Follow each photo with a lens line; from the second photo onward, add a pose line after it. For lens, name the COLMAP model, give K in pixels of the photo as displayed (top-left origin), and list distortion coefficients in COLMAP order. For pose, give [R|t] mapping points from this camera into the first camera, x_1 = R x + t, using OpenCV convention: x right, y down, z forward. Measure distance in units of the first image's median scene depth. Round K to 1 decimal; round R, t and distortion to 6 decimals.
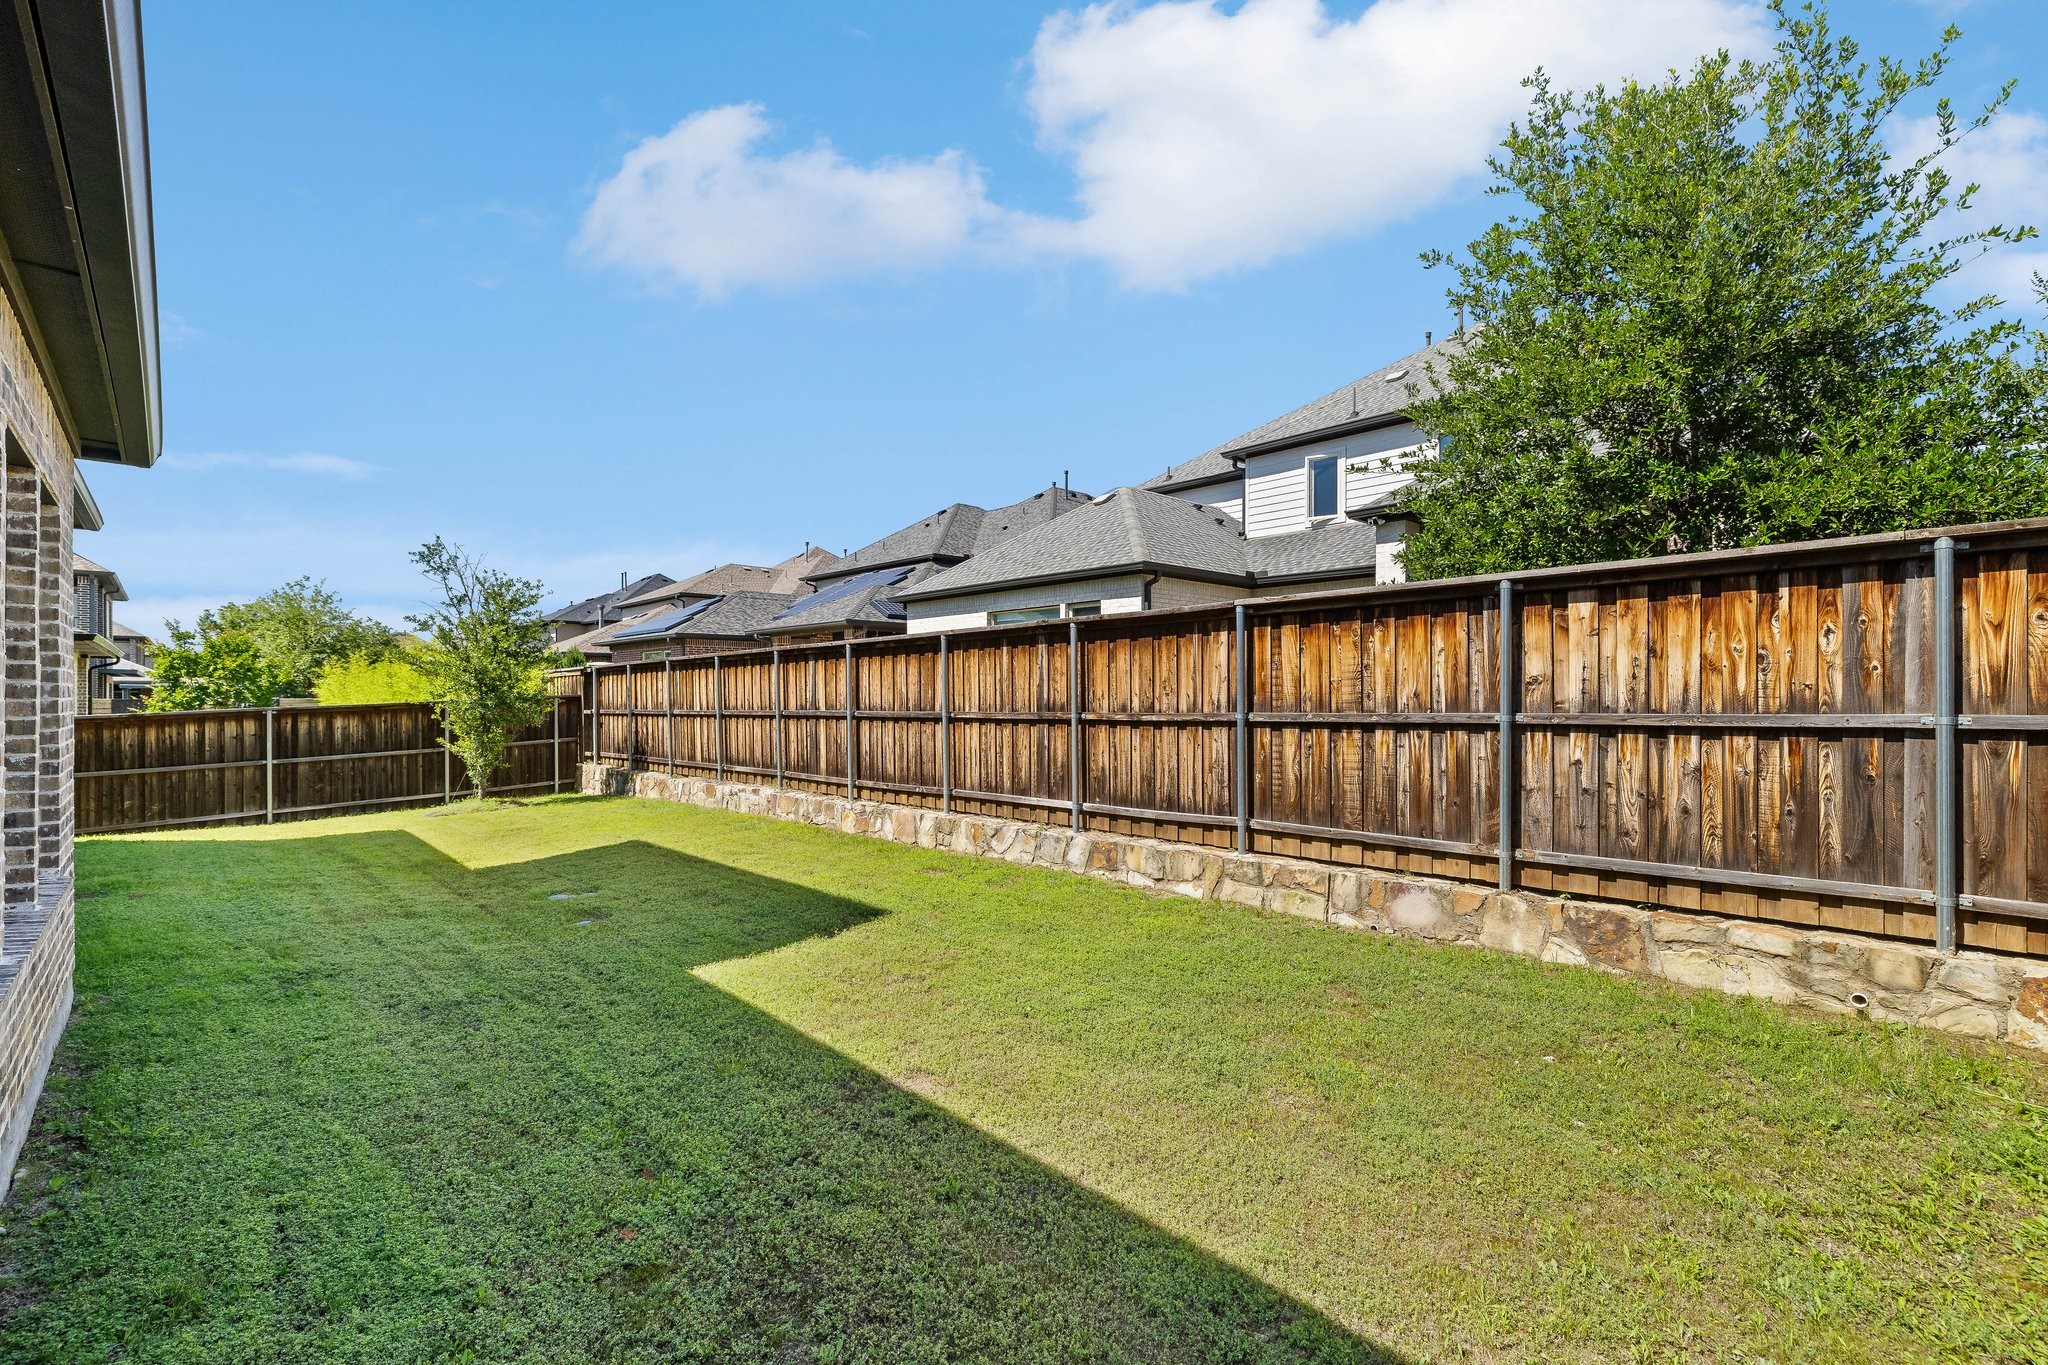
lens RADIAL K [[882.5, 0, 1024.0], [0, 882.5, 682.5], [0, 0, 1]] dist [-0.000039, -0.000083]
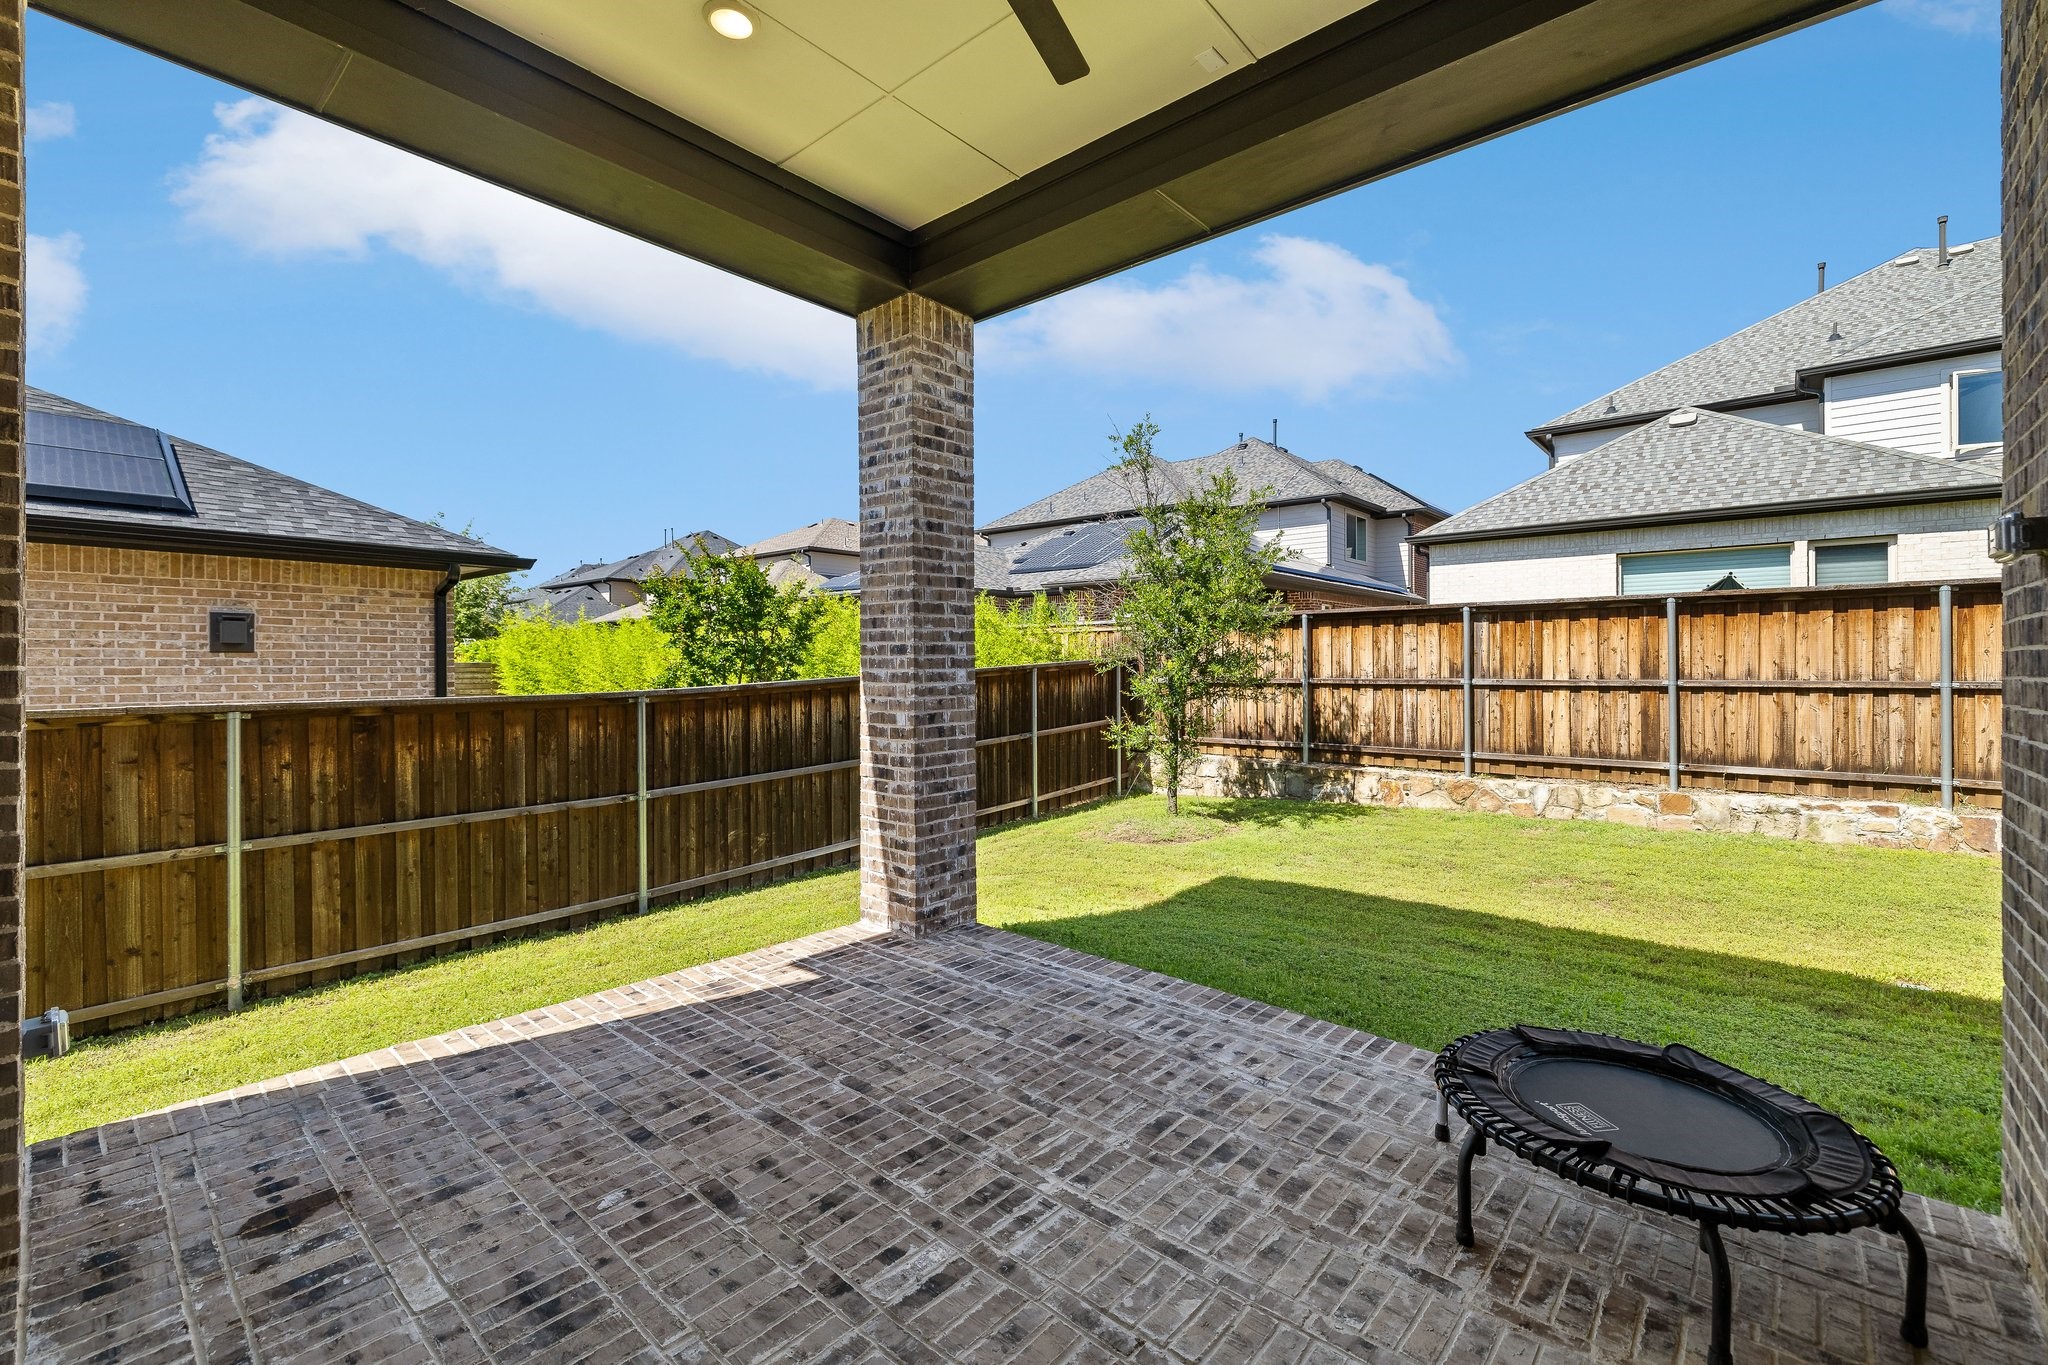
lens RADIAL K [[882.5, 0, 1024.0], [0, 882.5, 682.5], [0, 0, 1]] dist [-0.000039, -0.000083]
pose [[0.995742, -0.000912, 0.092175, -0.725461], [-0.000229, 0.999923, 0.012368, 0.023442], [-0.092179, -0.012336, 0.995666, 0.328392]]
